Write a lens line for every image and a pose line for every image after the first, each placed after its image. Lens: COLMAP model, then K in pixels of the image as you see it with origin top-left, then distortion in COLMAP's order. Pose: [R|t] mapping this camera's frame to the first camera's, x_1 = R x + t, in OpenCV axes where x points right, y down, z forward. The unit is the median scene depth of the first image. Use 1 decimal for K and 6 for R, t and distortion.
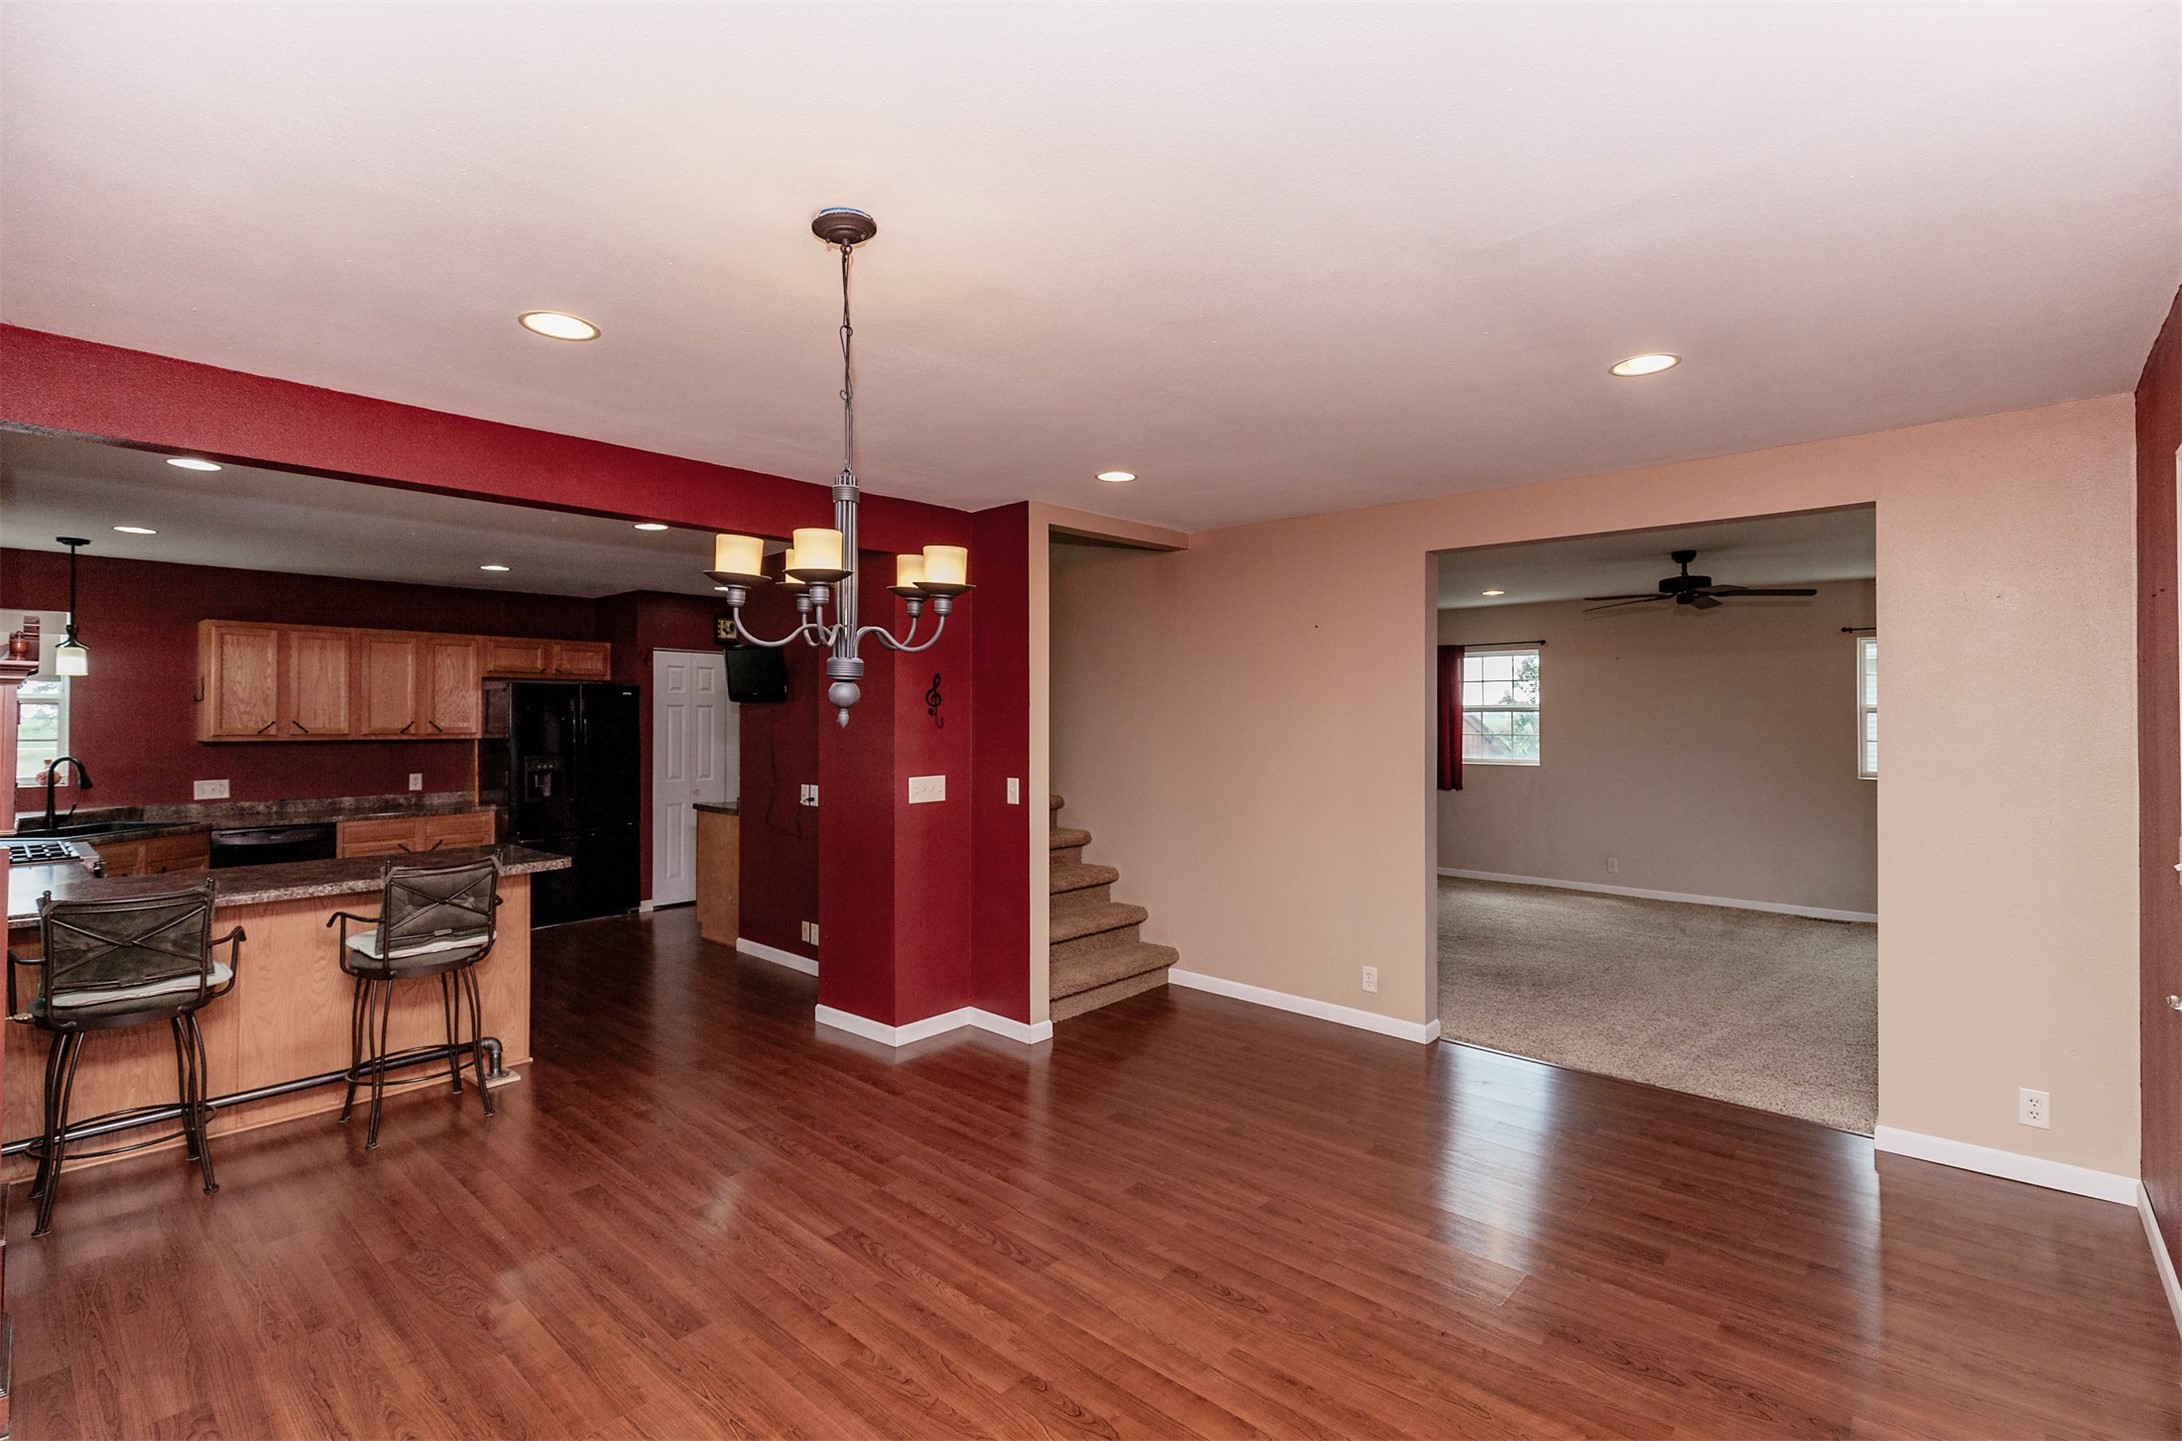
lens RADIAL K [[986.4, 0, 1094.8], [0, 986.4, 706.9], [0, 0, 1]] dist [0.006827, -0.003434]
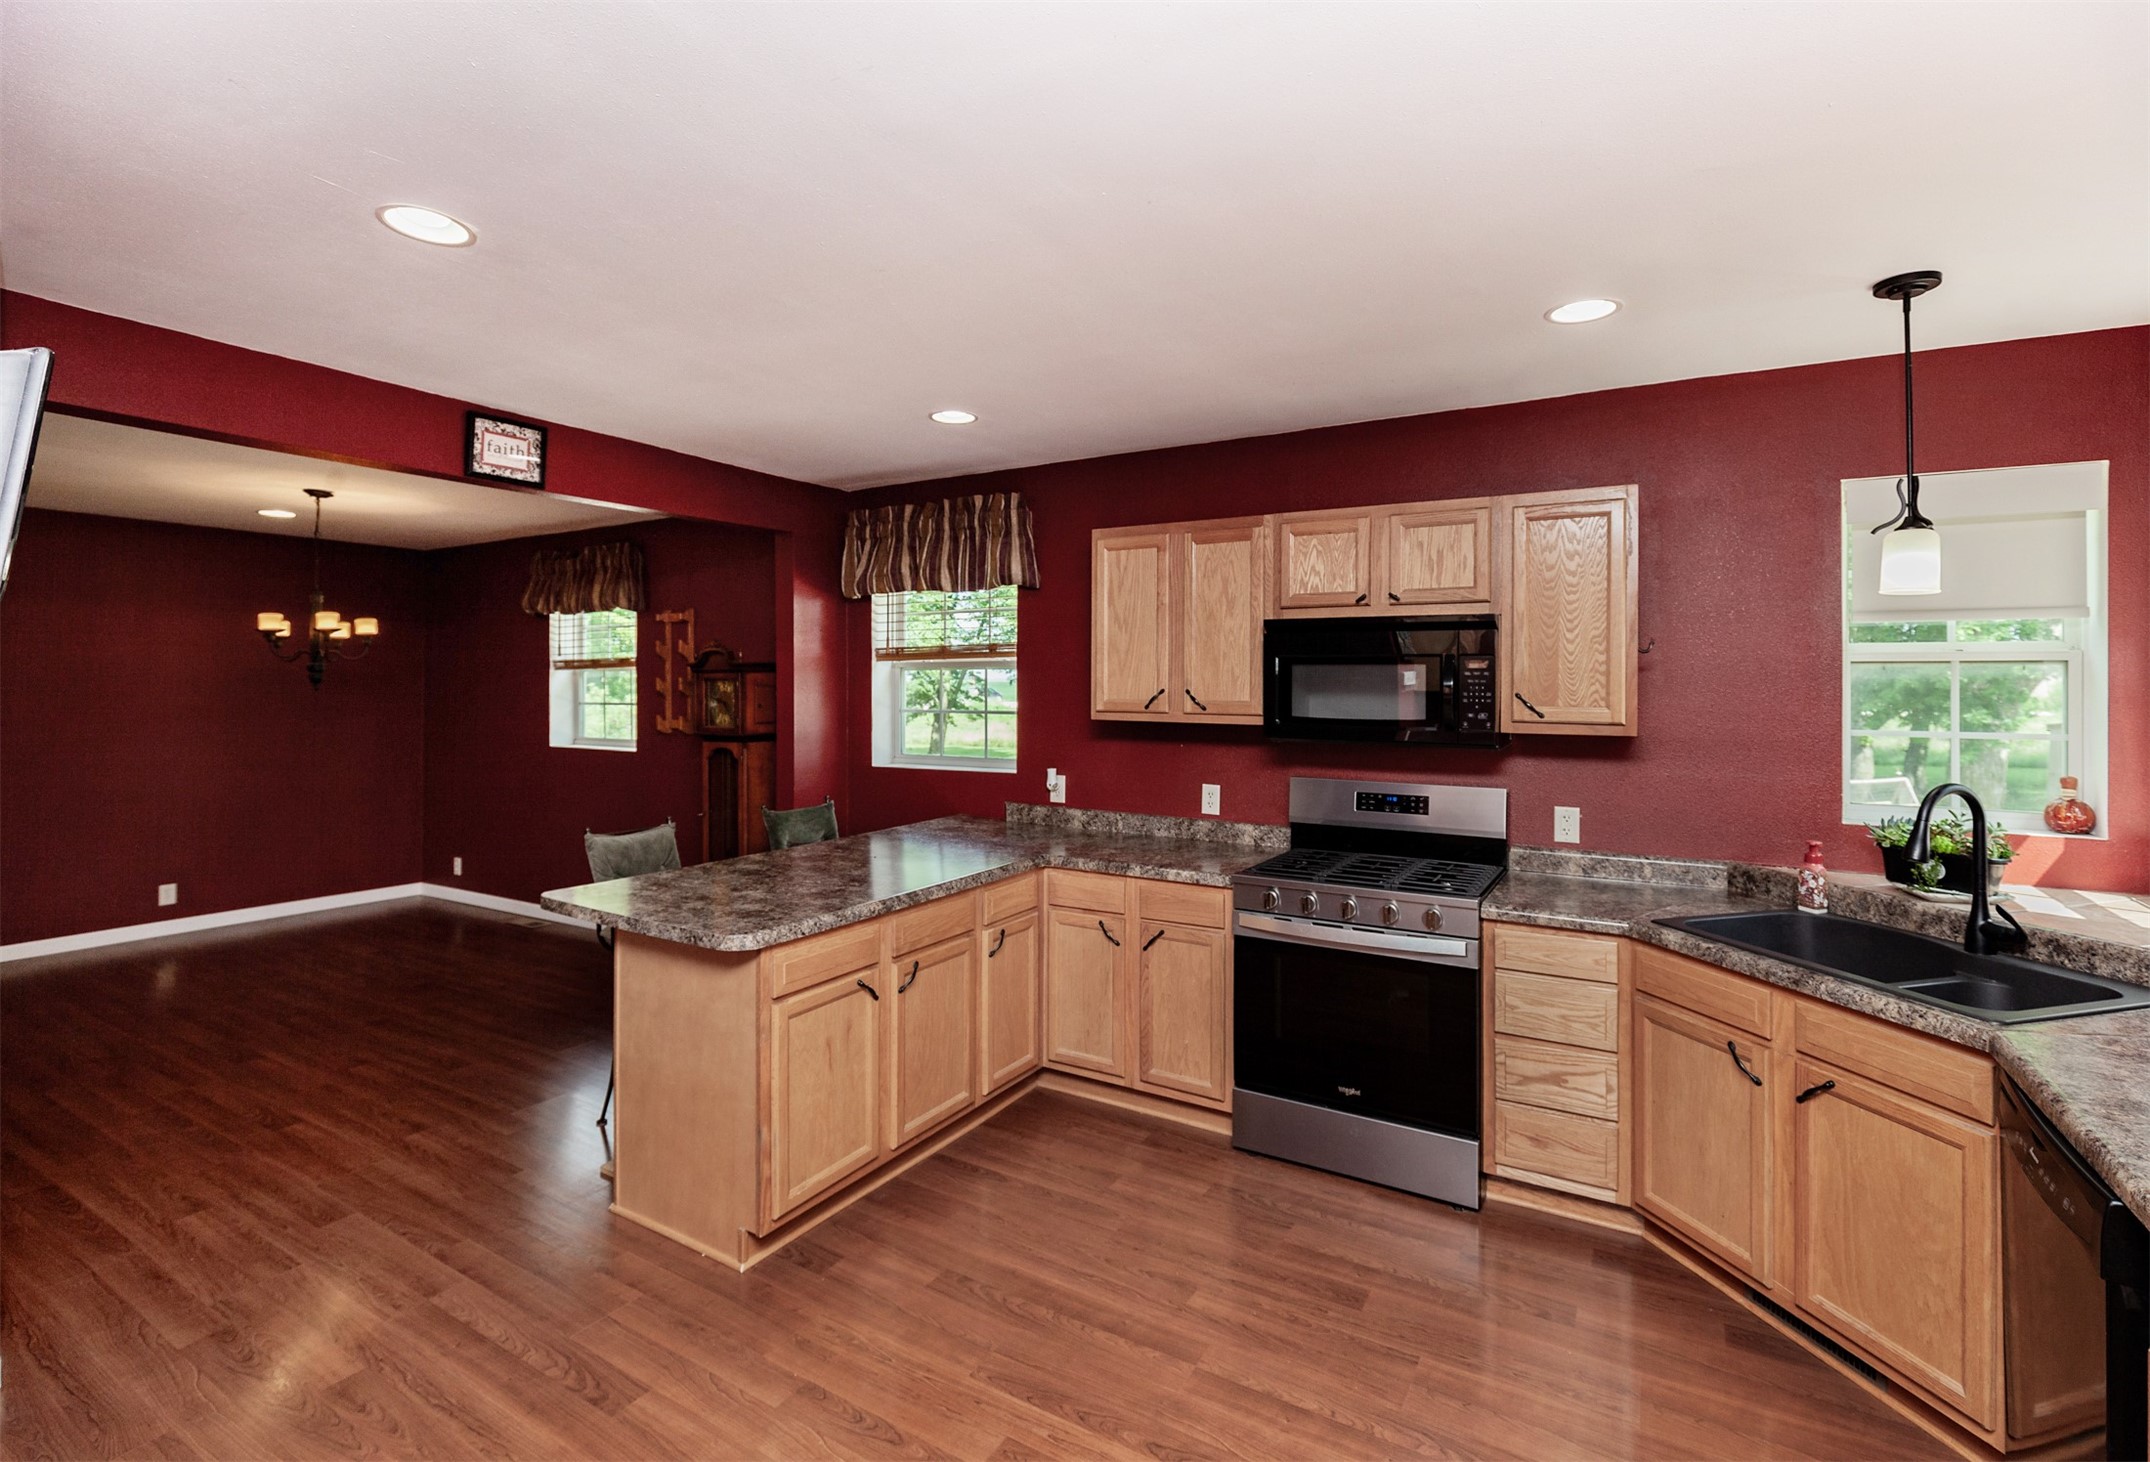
lens RADIAL K [[980.9, 0, 1084.6], [0, 980.9, 678.1], [0, 0, 1]] dist [0.004404, -0.000106]
pose [[-0.981575, 0.001057, -0.191074, -0.531404], [0.003356, 0.999926, -0.011708, 0.007234], [0.191047, -0.012134, -0.981506, 1.200100]]
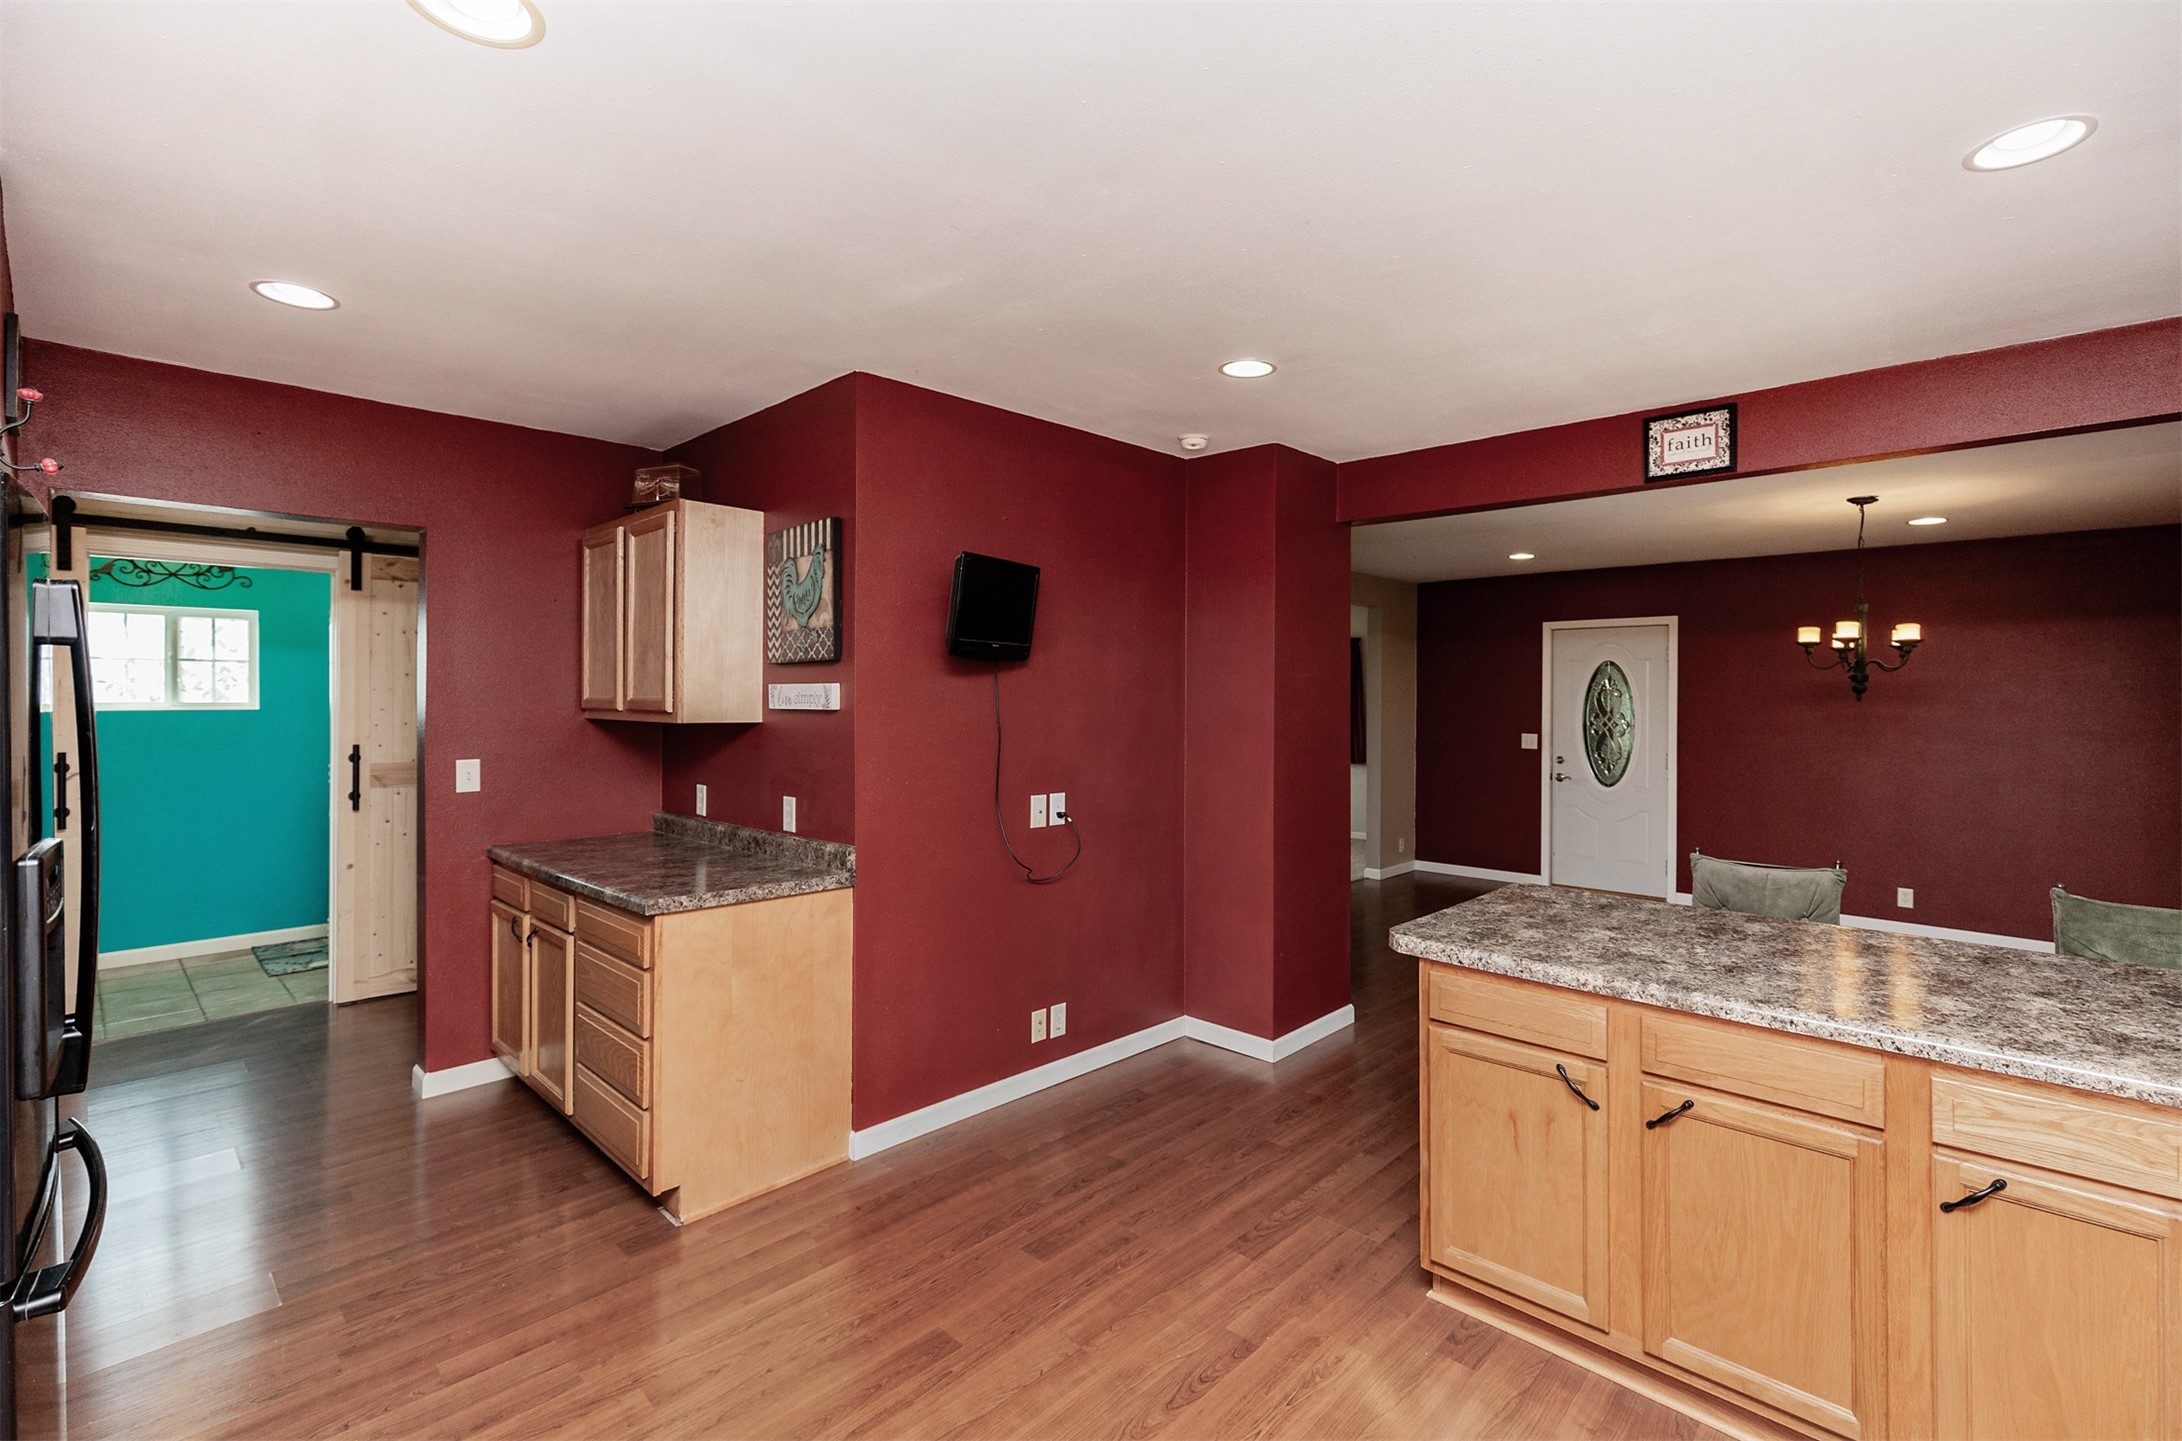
lens RADIAL K [[986.4, 0, 1111.2], [0, 986.4, 697.7], [0, 0, 1]] dist [0.006827, -0.003434]
pose [[0.020551, 0.002670, 0.999785, -0.868005], [-0.017506, 0.999844, -0.002310, 0.015721], [-0.999636, -0.017455, 0.020595, 0.885513]]
